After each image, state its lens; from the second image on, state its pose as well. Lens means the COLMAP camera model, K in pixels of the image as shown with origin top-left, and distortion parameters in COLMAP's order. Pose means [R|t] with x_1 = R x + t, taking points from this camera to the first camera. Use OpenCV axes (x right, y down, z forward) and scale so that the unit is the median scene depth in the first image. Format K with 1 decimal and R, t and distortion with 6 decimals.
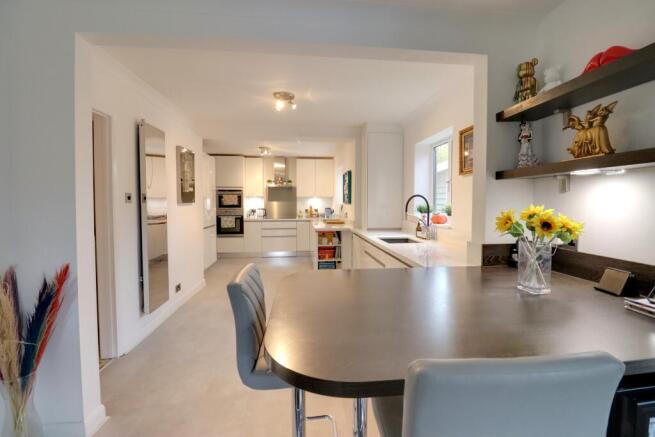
lens RADIAL K [[301.3, 0, 337.5], [0, 301.3, 217.8], [0, 0, 1]] dist [-0.000491, -0.000042]
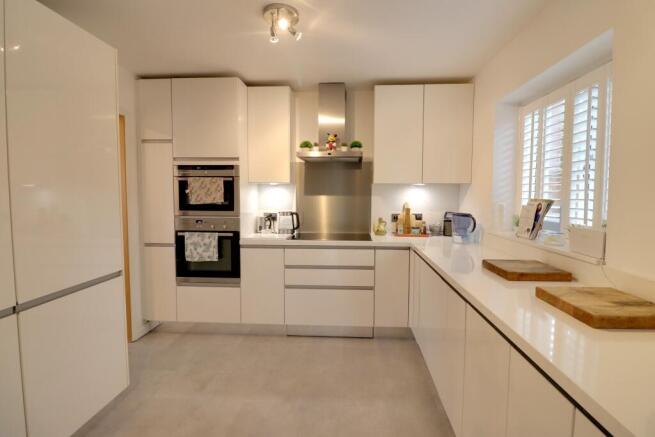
lens RADIAL K [[301.3, 0, 337.5], [0, 301.3, 217.8], [0, 0, 1]] dist [-0.000491, -0.000042]
pose [[0.983014, 0.014748, -0.182940, -0.112558], [-0.010903, 0.999698, 0.022005, -0.034240], [0.183209, -0.019637, 0.982878, 0.621445]]
